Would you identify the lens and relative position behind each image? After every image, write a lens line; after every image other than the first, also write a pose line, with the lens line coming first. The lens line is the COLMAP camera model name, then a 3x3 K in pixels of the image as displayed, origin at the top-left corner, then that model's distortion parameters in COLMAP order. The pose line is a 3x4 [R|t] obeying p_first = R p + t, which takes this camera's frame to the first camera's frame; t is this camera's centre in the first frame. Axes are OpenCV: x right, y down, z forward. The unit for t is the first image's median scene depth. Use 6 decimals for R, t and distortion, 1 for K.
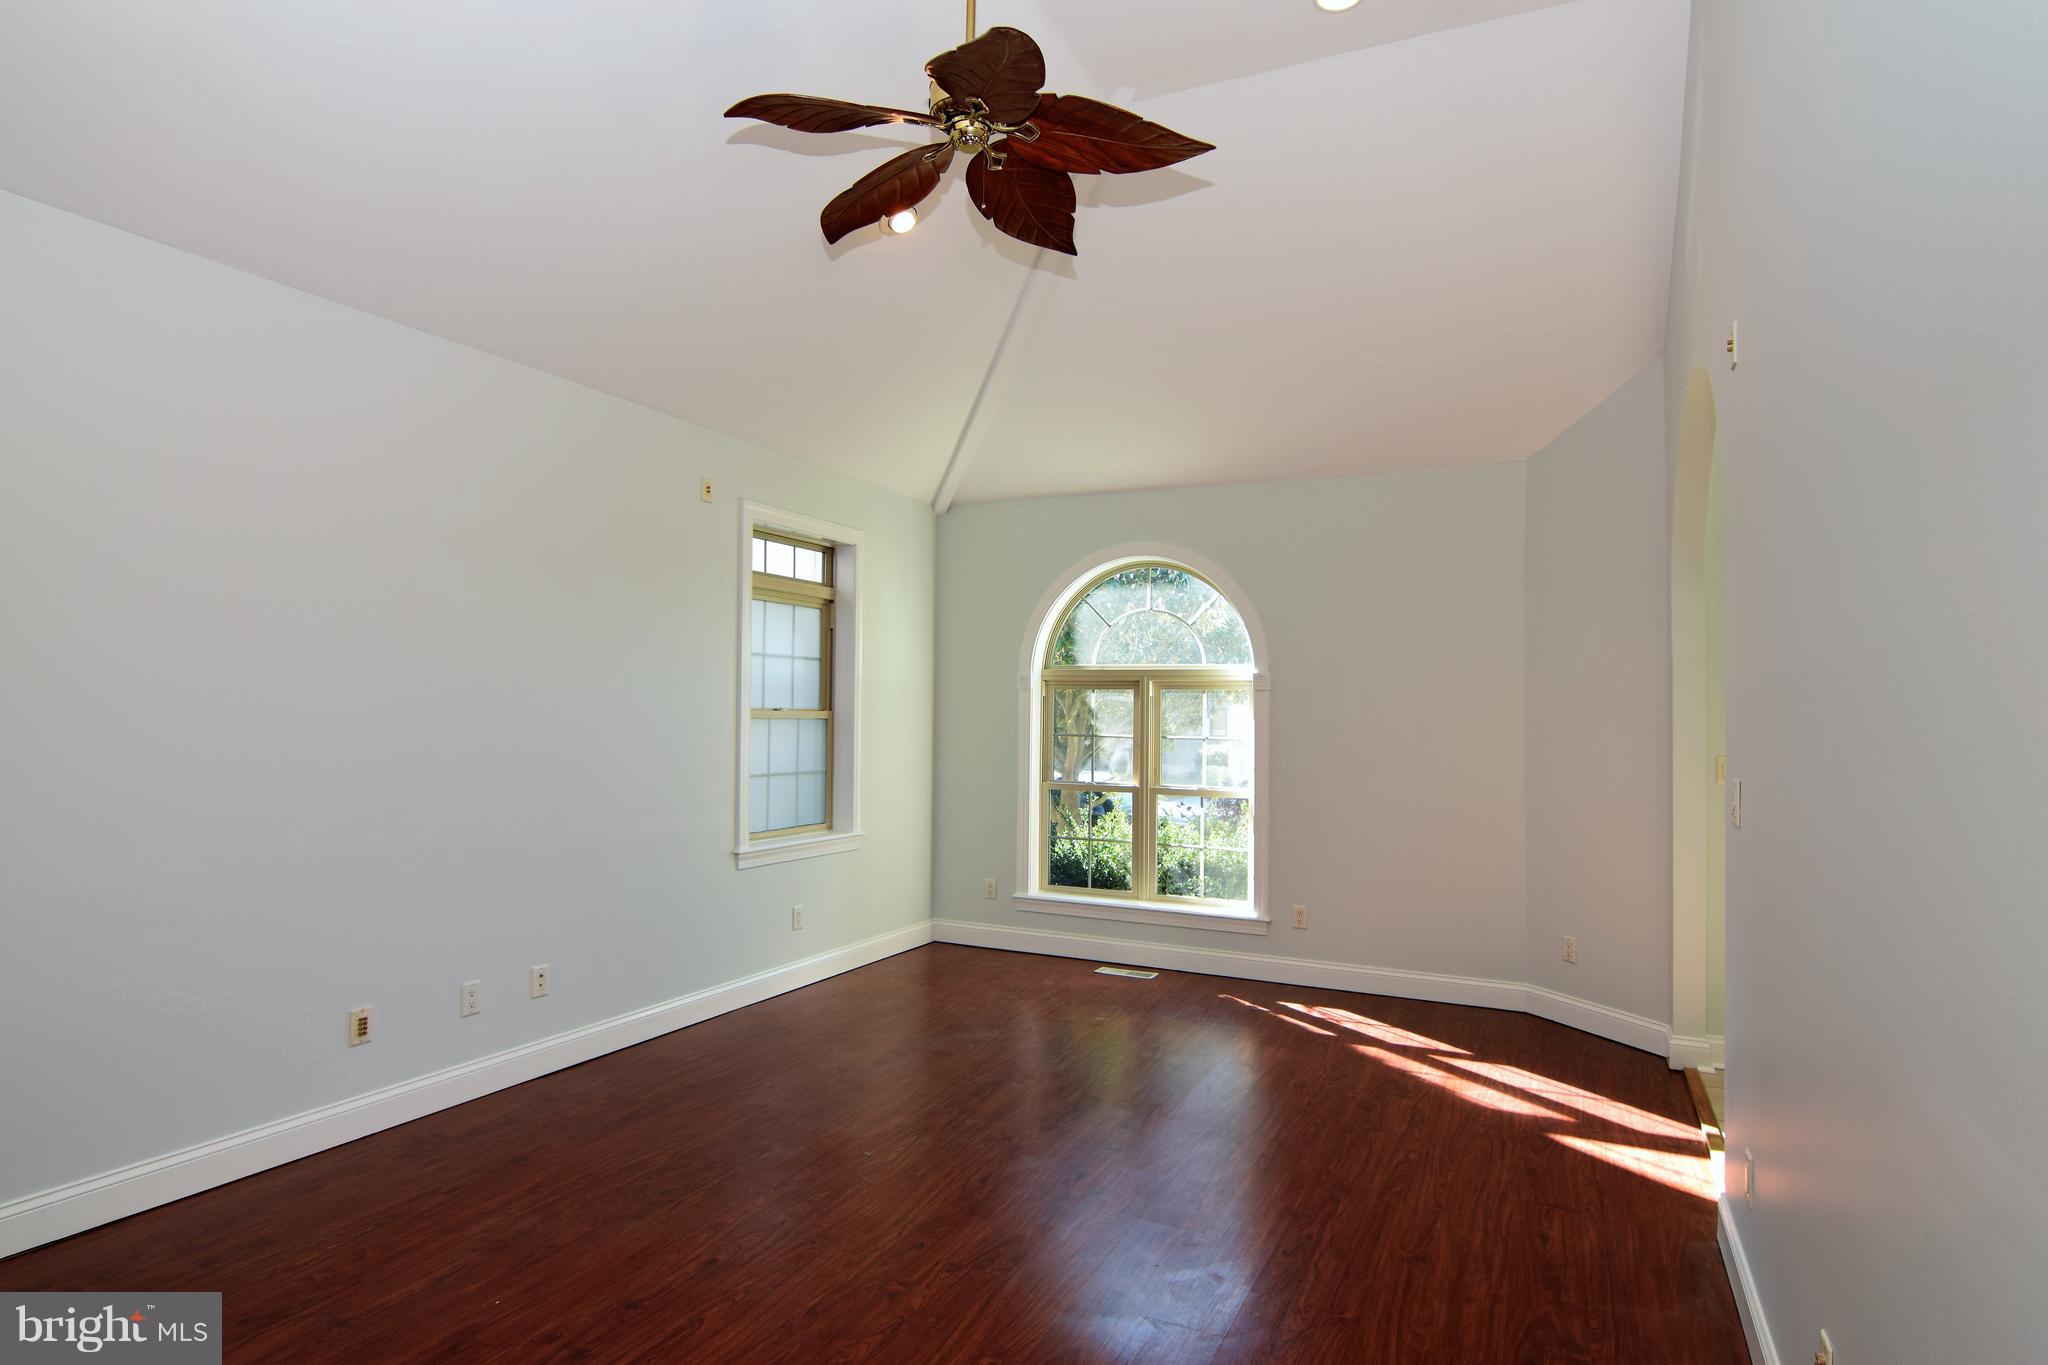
lens RADIAL K [[1095.3, 0, 1019.3], [0, 1095.3, 678.7], [0, 0, 1]] dist [-0.002585, -0.000637]
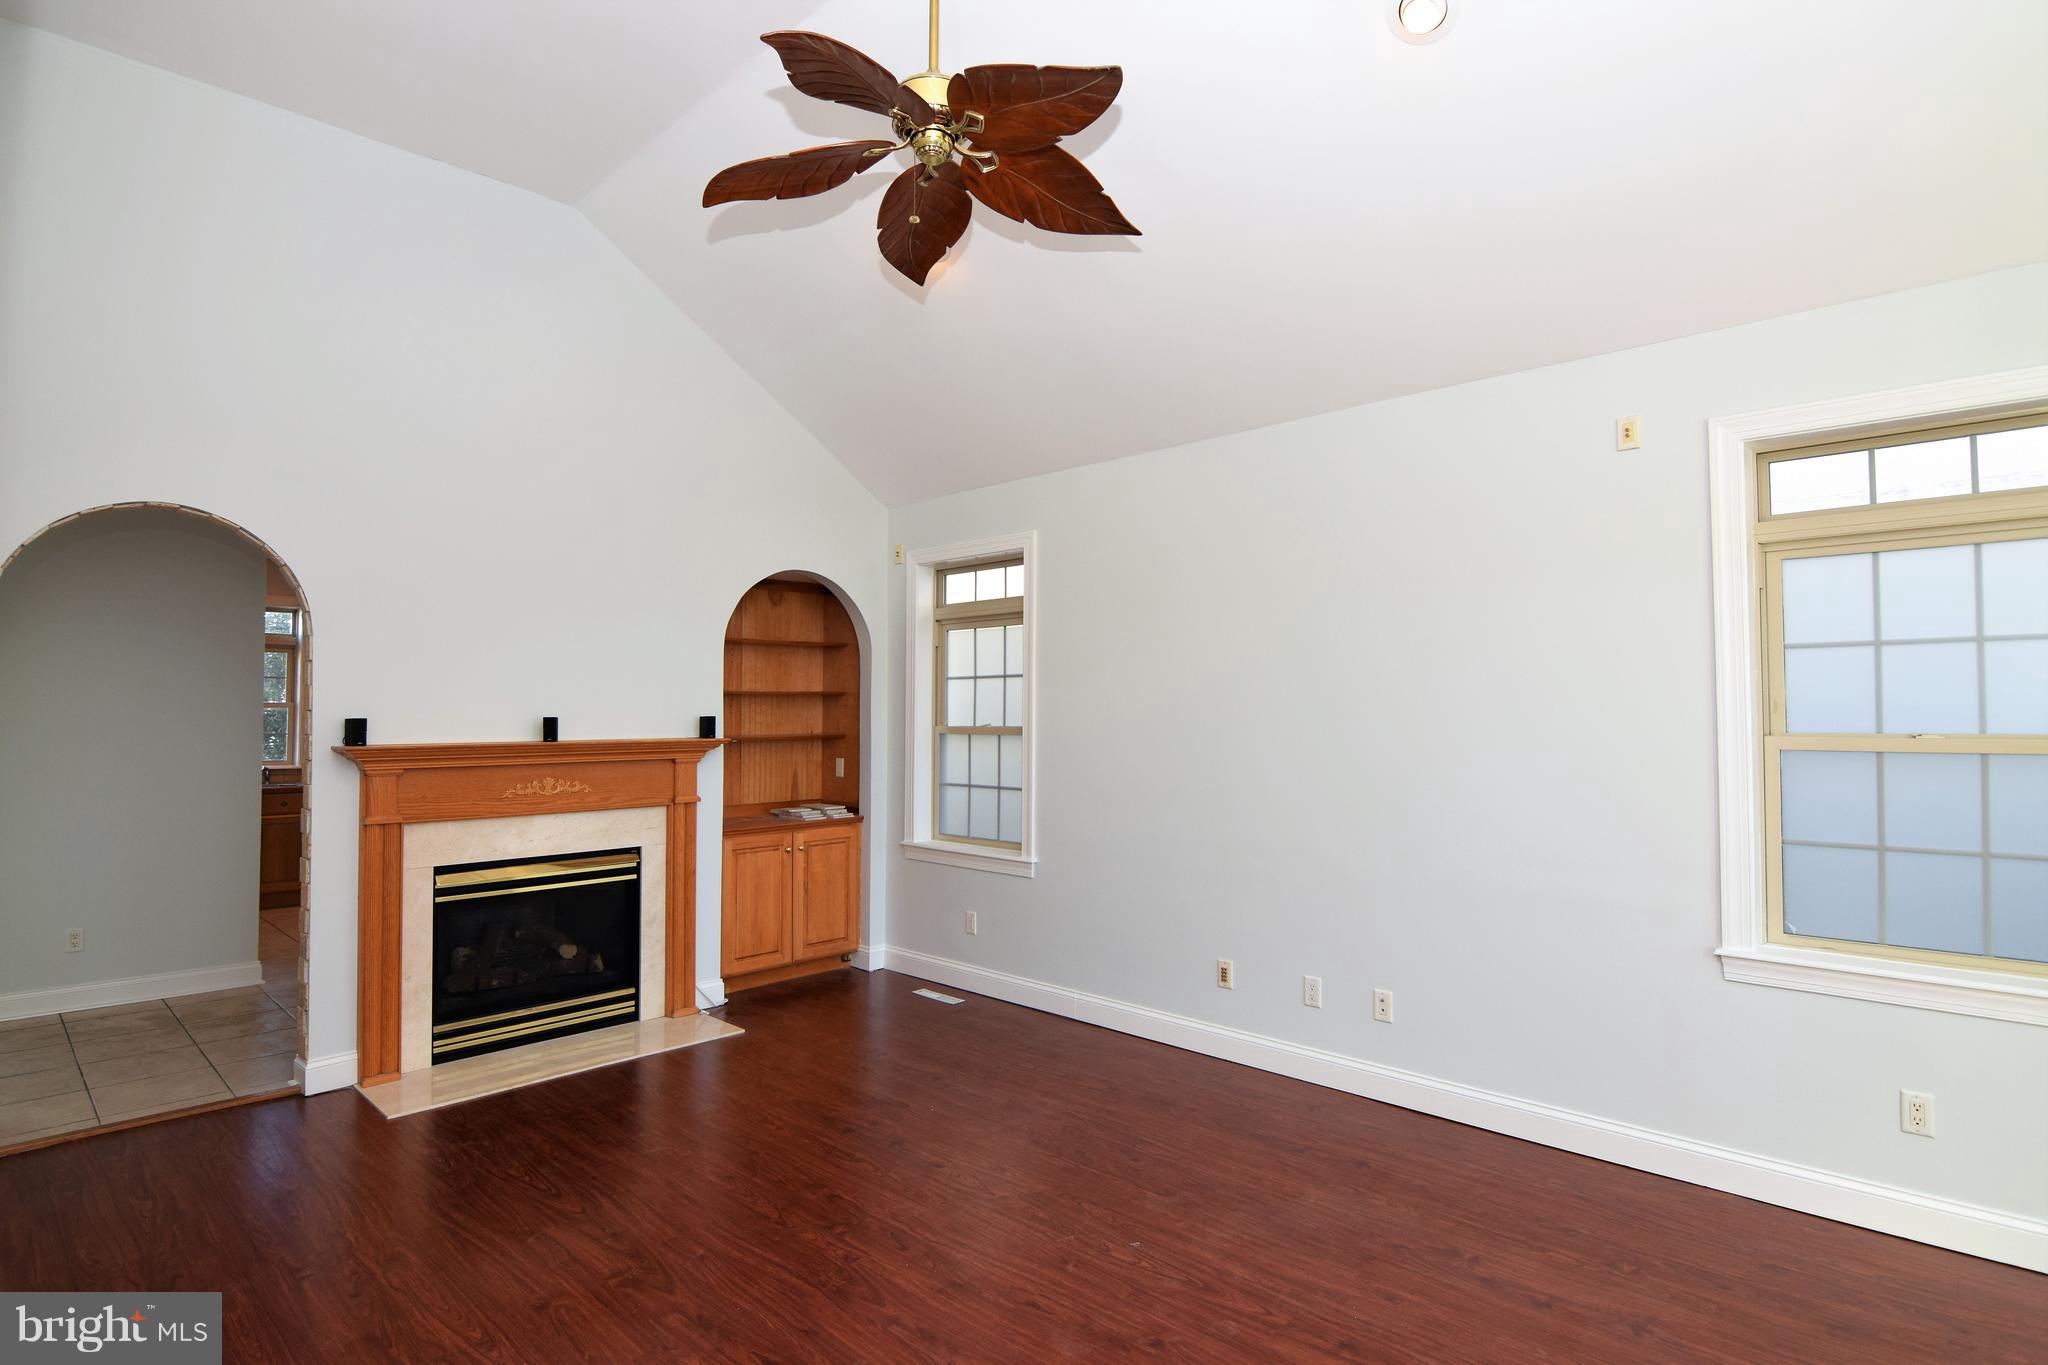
lens RADIAL K [[1034.0, 0, 1024.0], [0, 1034.0, 682.5], [0, 0, 1]] dist [-0.000300, -0.014074]
pose [[-0.287618, -0.053894, -0.956228, 0.673376], [0.017362, 0.997958, -0.061468, 0.040521], [0.957588, -0.034281, -0.286095, 1.137784]]
